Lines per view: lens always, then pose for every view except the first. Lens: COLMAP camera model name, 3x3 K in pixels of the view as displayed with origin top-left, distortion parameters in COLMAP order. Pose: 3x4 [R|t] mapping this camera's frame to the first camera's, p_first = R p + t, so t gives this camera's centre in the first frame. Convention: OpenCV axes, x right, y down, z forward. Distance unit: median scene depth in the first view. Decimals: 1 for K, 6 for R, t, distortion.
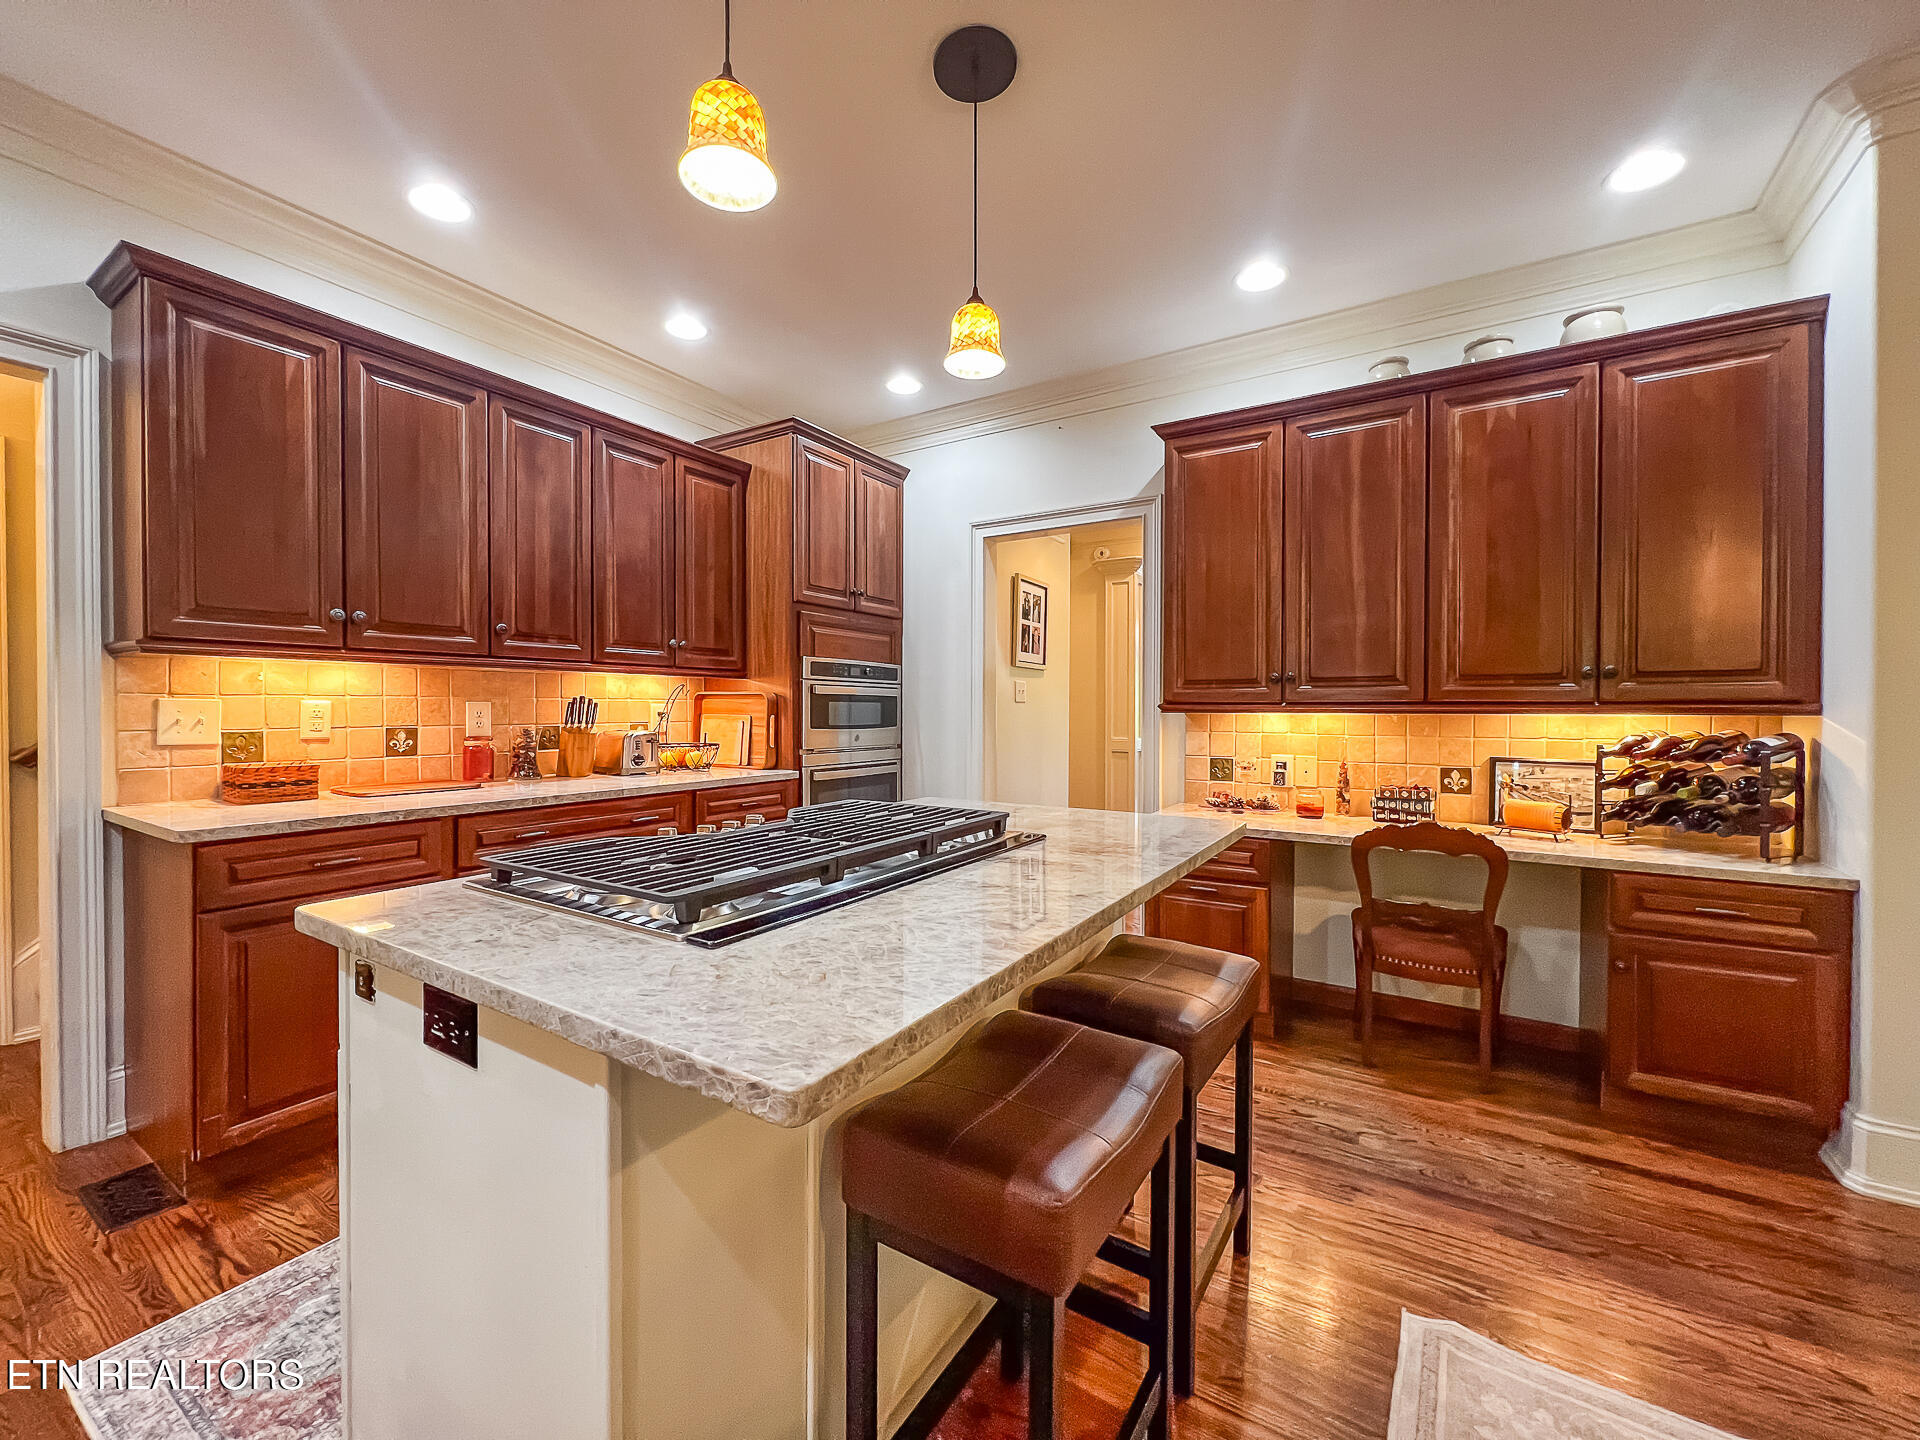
lens RADIAL K [[771.1, 0, 949.8], [0, 771.1, 720.4], [0, 0, 1]] dist [-0.000310, -0.000284]
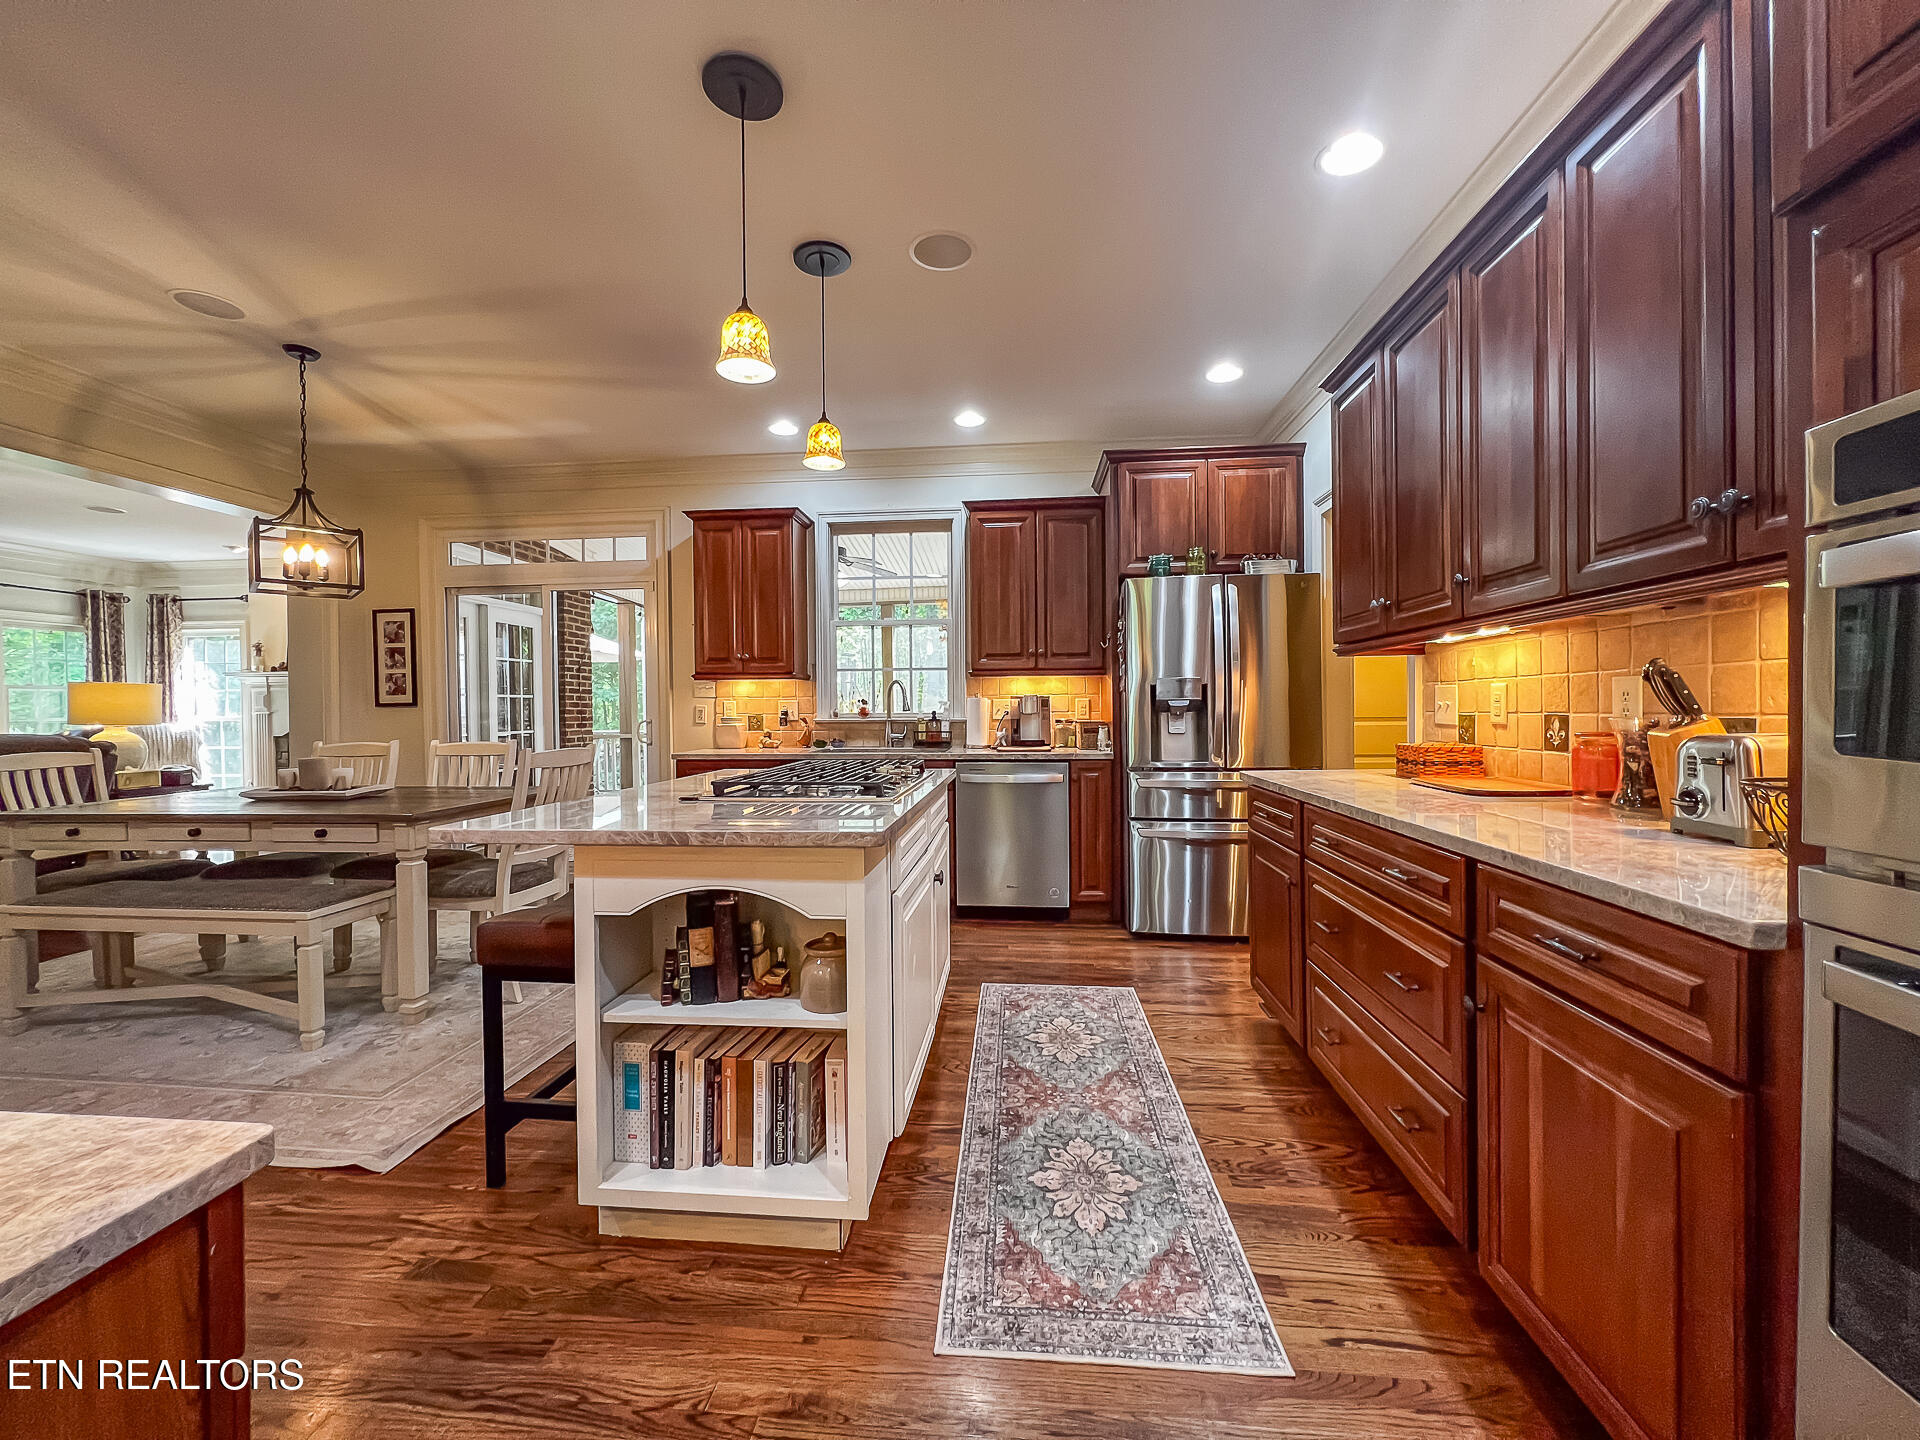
lens RADIAL K [[771.1, 0, 949.8], [0, 771.1, 720.4], [0, 0, 1]] dist [-0.000310, -0.000284]
pose [[-0.893147, 0.011761, -0.449611, 0.178285], [-0.000420, 0.999636, 0.026984, -0.005064], [0.449764, 0.024290, -0.892817, 1.402337]]
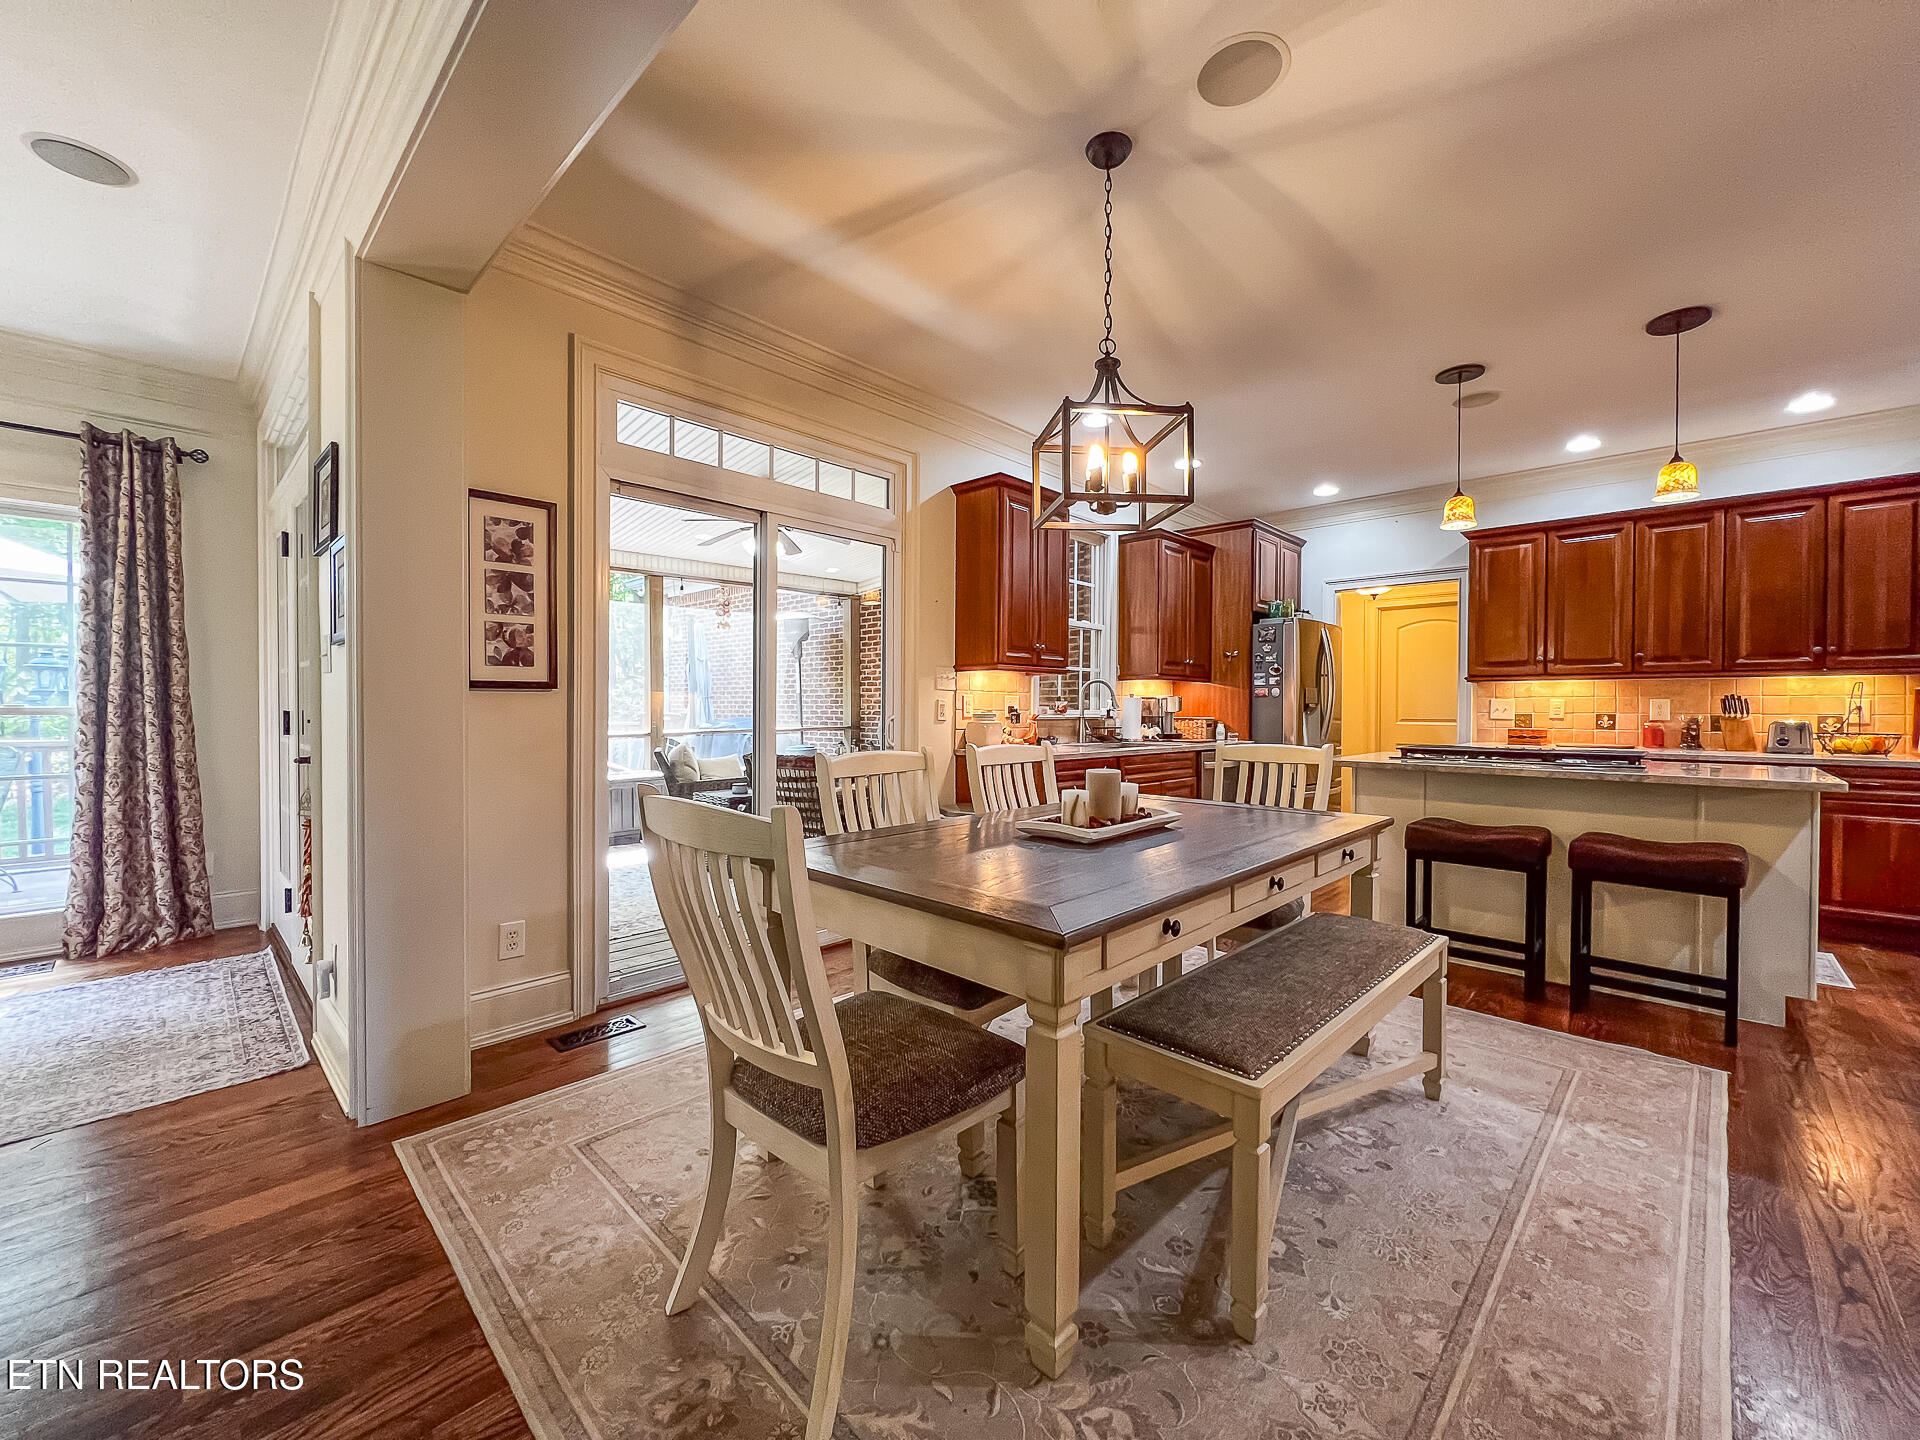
lens RADIAL K [[774.4, 0, 952.1], [0, 774.4, 719.7], [0, 0, 1]] dist [-0.000563, 0.000176]
pose [[-0.195984, 0.011477, -0.980540, 1.365072], [-0.020103, 0.999674, 0.015719, 0.025026], [0.980401, 0.022792, -0.195690, -0.150962]]
